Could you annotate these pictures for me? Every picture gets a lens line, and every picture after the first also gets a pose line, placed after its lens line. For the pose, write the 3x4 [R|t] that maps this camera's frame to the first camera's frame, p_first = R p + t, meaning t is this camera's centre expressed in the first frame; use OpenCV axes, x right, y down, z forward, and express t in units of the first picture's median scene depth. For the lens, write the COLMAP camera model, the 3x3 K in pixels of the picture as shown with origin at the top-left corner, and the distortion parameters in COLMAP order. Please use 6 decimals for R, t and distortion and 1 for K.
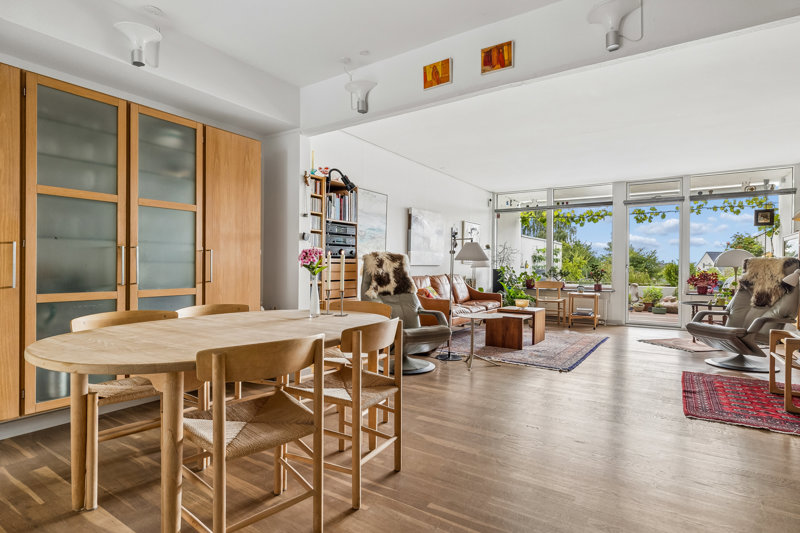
lens RADIAL K [[418.2, 0, 400.0], [0, 418.2, 266.5], [0, 0, 1]] dist [0.000331, 0.000126]
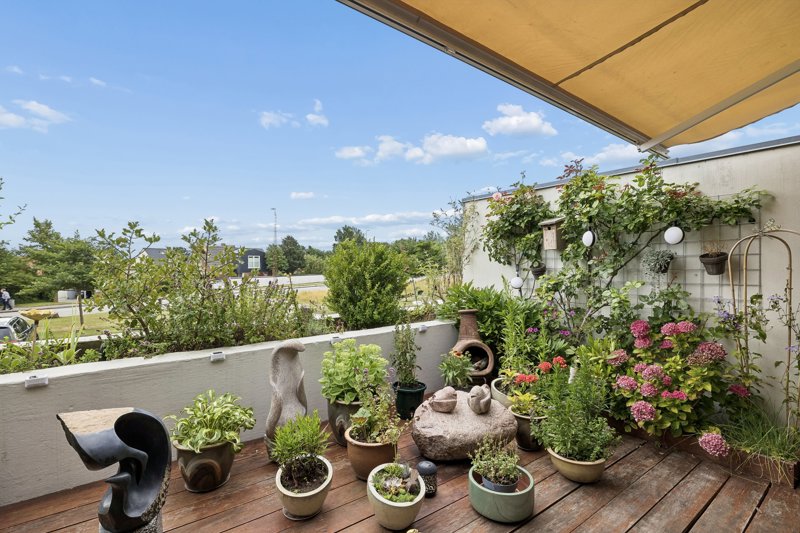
lens RADIAL K [[380.2, 0, 398.2], [0, 380.2, 266.2], [0, 0, 1]] dist [-0.000472, 0.000109]
pose [[0.324857, -0.010969, 0.945700, 0.582898], [0.002488, 0.999939, 0.010744, 0.000479], [-0.945760, -0.001138, 0.324864, 1.303871]]
